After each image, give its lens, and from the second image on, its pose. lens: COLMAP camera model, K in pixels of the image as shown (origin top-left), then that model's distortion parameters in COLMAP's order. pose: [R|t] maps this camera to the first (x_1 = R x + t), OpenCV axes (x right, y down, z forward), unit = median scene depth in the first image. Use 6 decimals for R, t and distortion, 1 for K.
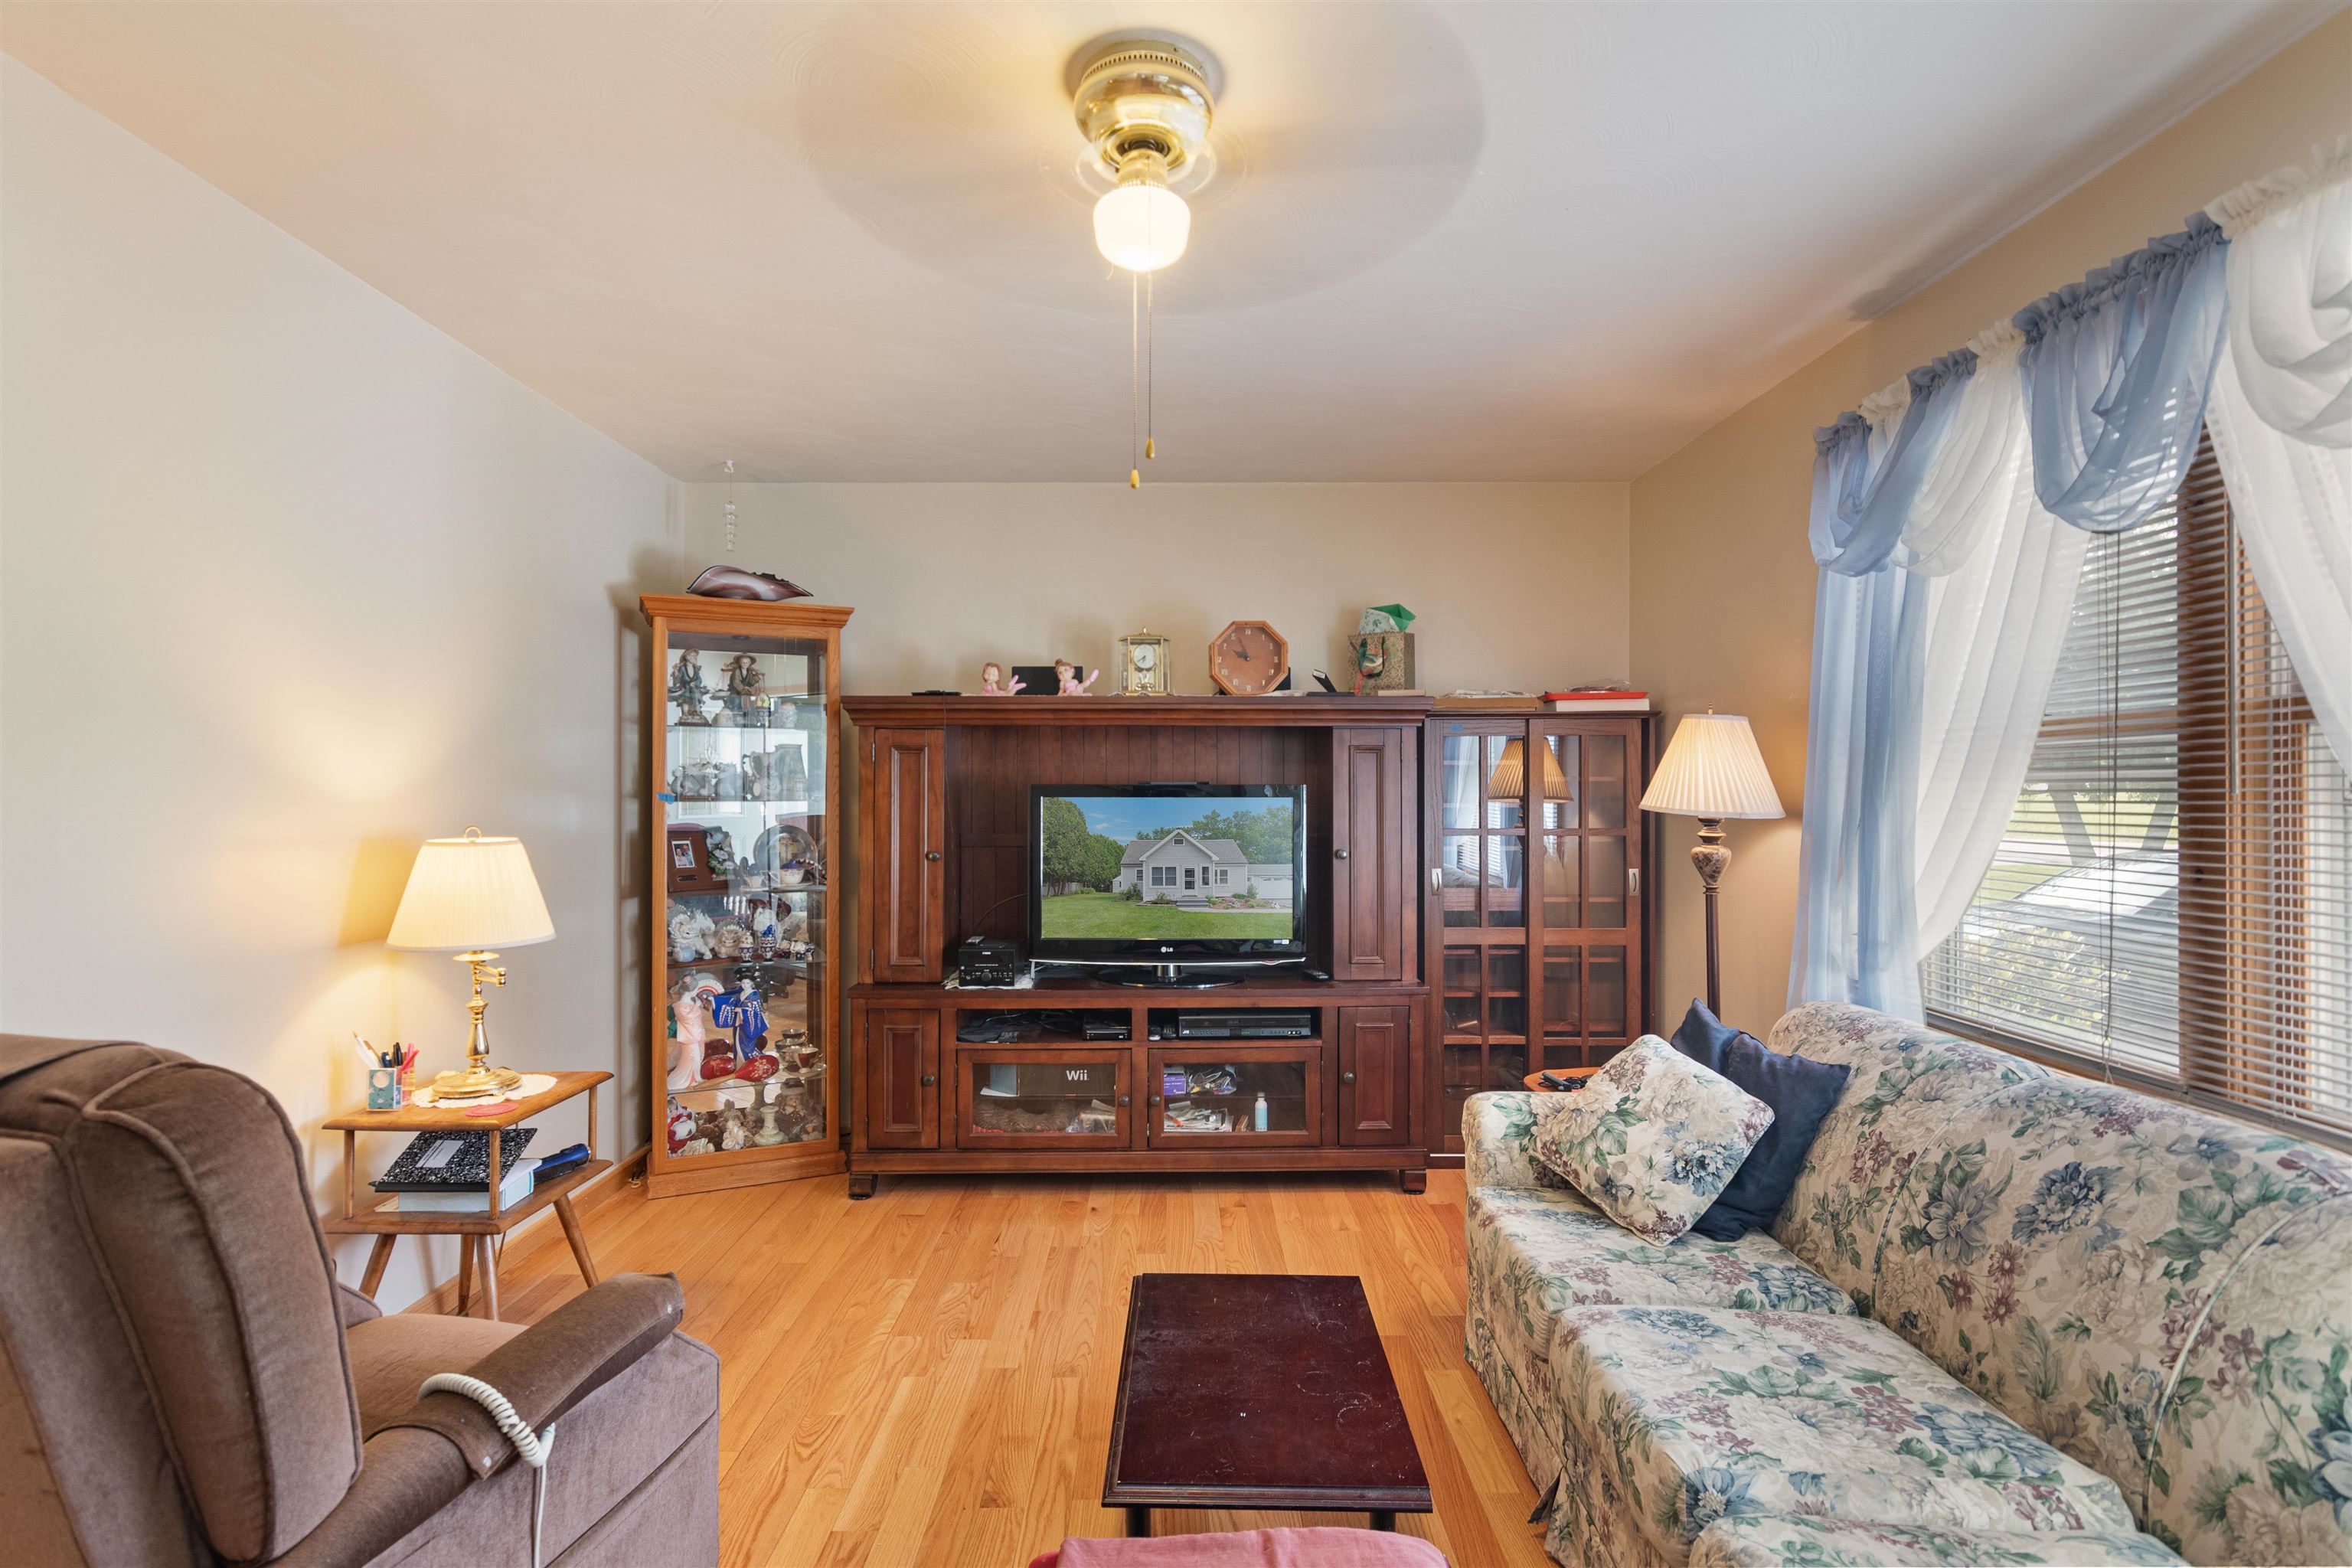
lens RADIAL K [[1131.6, 0, 1171.3], [0, 1131.6, 787.9], [0, 0, 1]] dist [0.003602, 0.000579]
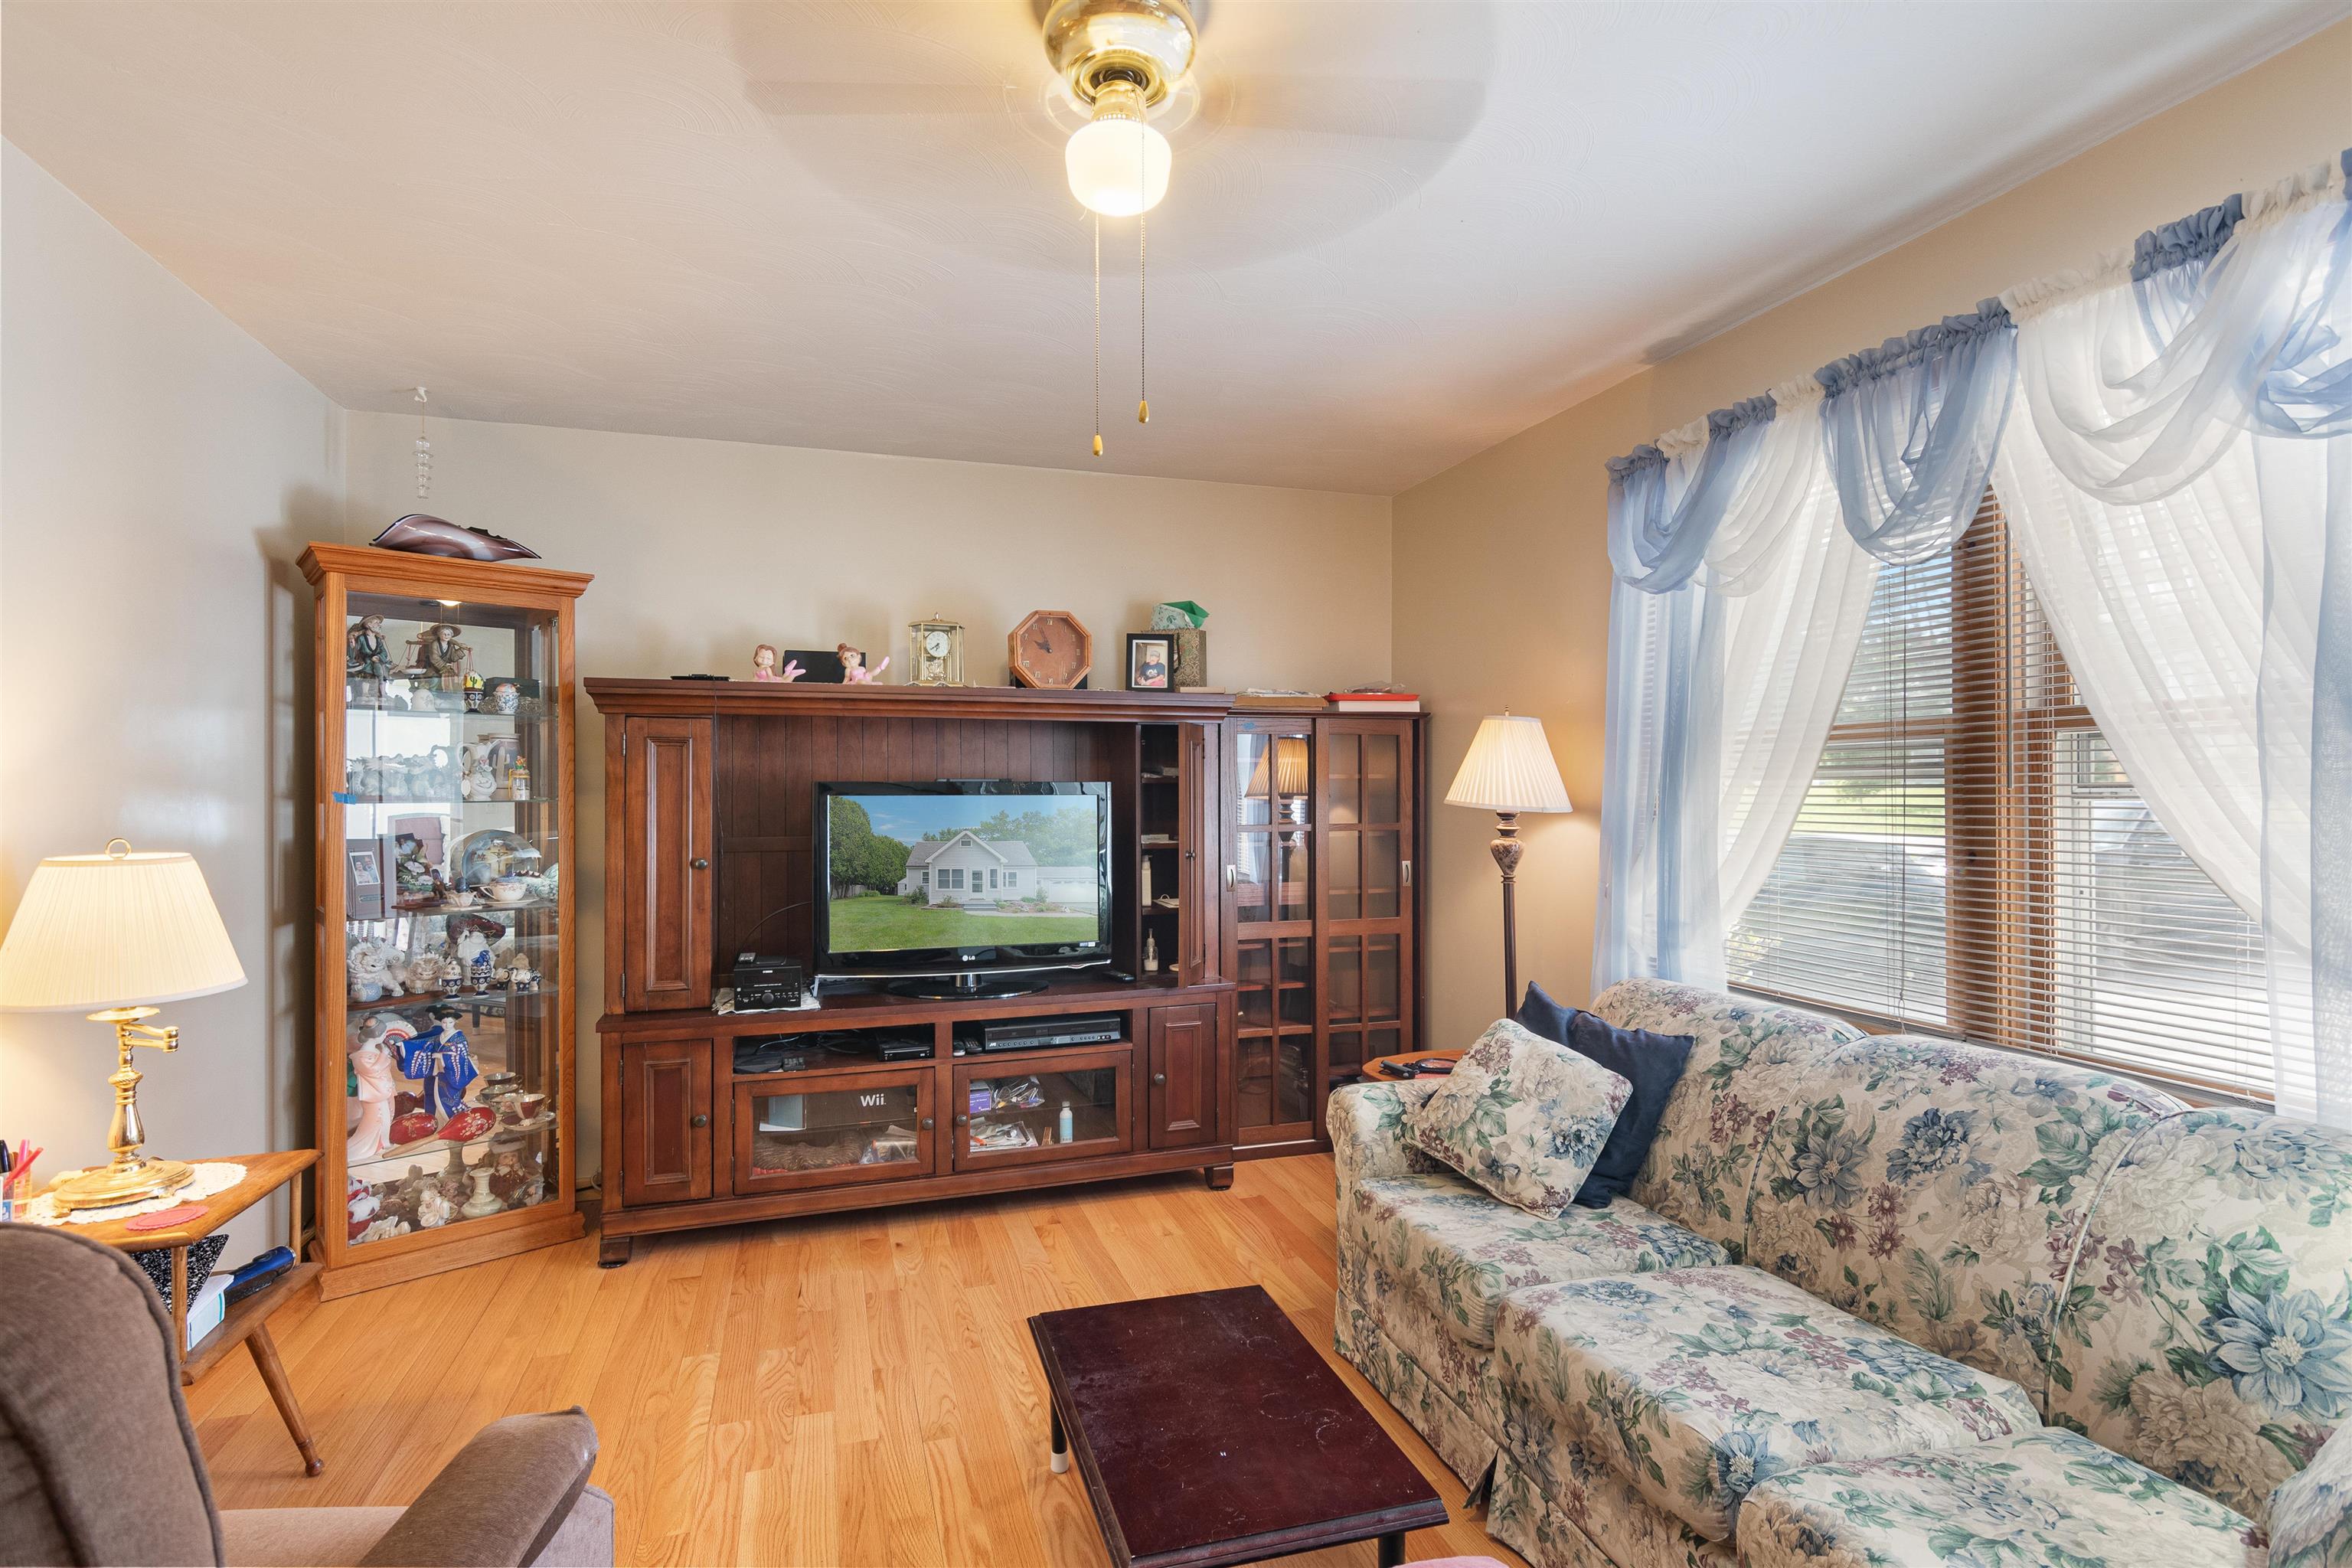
lens RADIAL K [[1131.6, 0, 1176.6], [0, 1131.6, 785.5], [0, 0, 1]] dist [0.003602, 0.000579]
pose [[0.954800, -0.002086, 0.297242, -0.174248], [0.001818, 0.999998, 0.001175, -0.000813], [-0.297244, -0.000581, 0.954802, 0.080944]]
